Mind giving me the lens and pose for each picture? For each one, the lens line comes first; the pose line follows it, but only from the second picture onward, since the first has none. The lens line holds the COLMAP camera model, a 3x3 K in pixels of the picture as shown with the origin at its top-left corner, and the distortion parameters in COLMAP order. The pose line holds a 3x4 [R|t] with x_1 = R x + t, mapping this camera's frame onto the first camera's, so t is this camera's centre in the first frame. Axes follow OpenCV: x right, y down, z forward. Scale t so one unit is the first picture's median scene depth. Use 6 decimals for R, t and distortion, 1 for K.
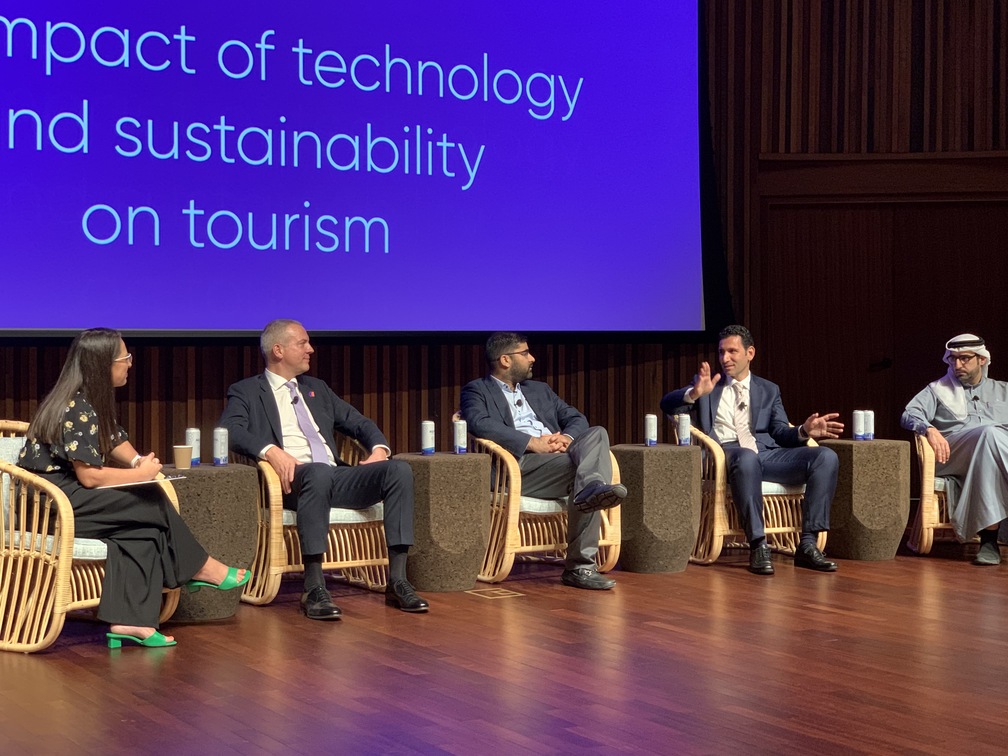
lens RADIAL K [[1622.1, 0, 501.8], [0, 1622.1, 373.6], [0, 0, 1]] dist [0.031454, 0.000000]
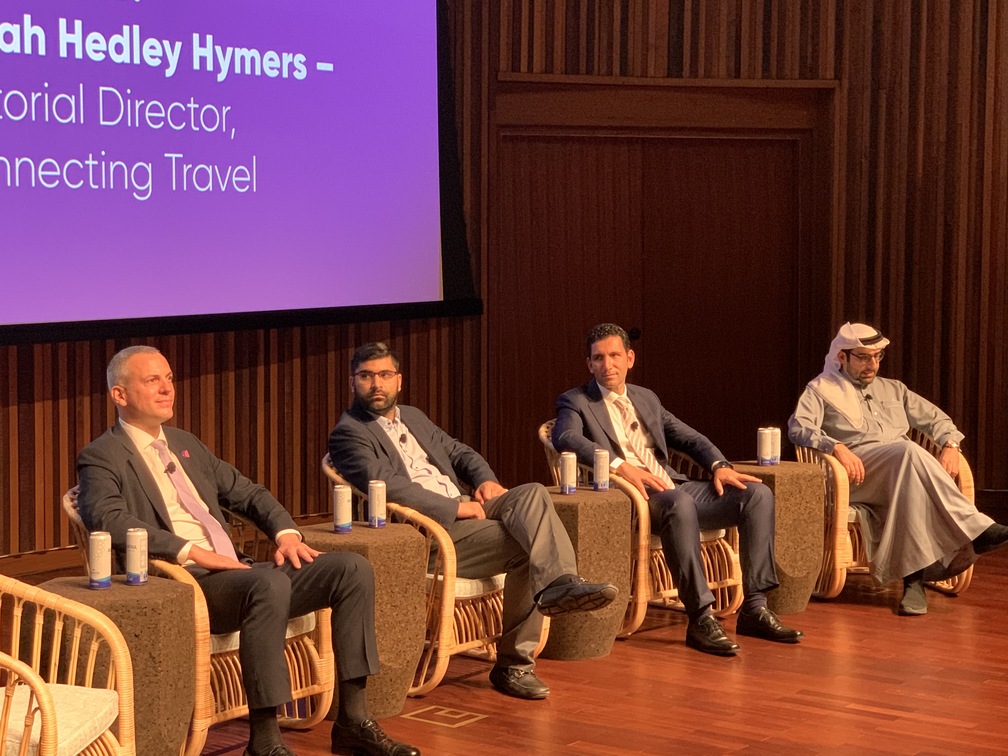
lens RADIAL K [[1978.4, 0, 509.2], [0, 1978.4, 379.8], [0, 0, 1]] dist [-0.039903, 0.000000]
pose [[0.928706, -0.023991, 0.370039, -0.241379], [0.001609, 0.998156, 0.060676, -0.056682], [-0.370813, -0.055755, 0.927033, 0.132132]]
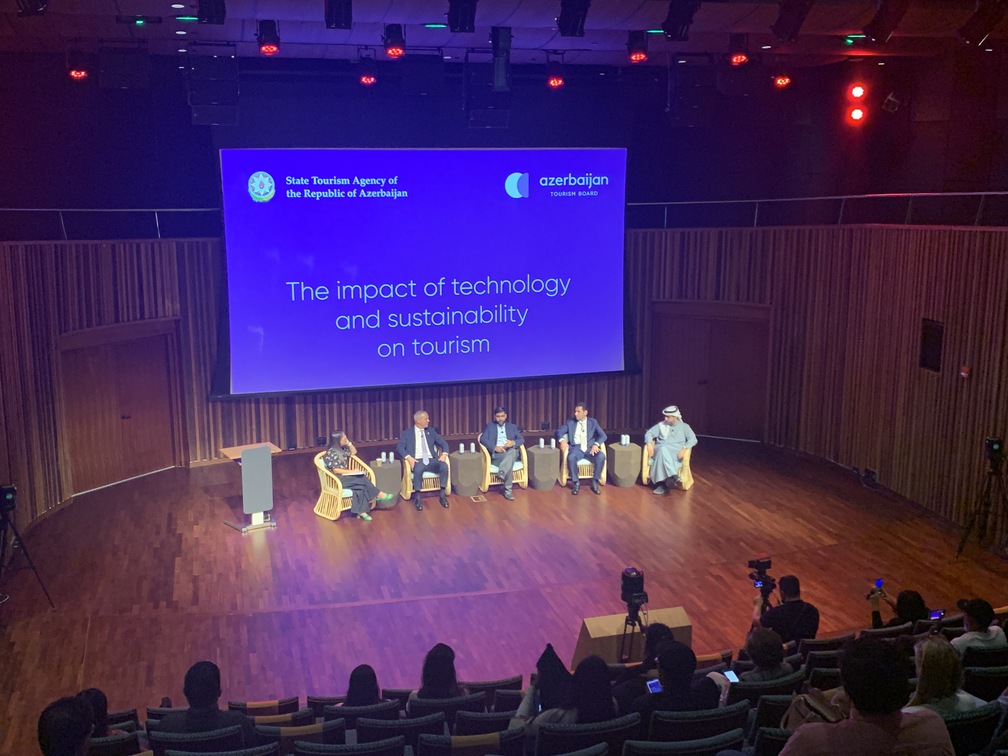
lens RADIAL K [[1048.7, 0, 499.2], [0, 1048.7, 383.4], [0, 0, 1]] dist [0.014075, 0.000000]
pose [[0.959021, 0.060204, -0.276864, 0.483252], [-0.003828, 0.979828, 0.199804, -0.410054], [0.283308, -0.190556, 0.939907, -0.745764]]
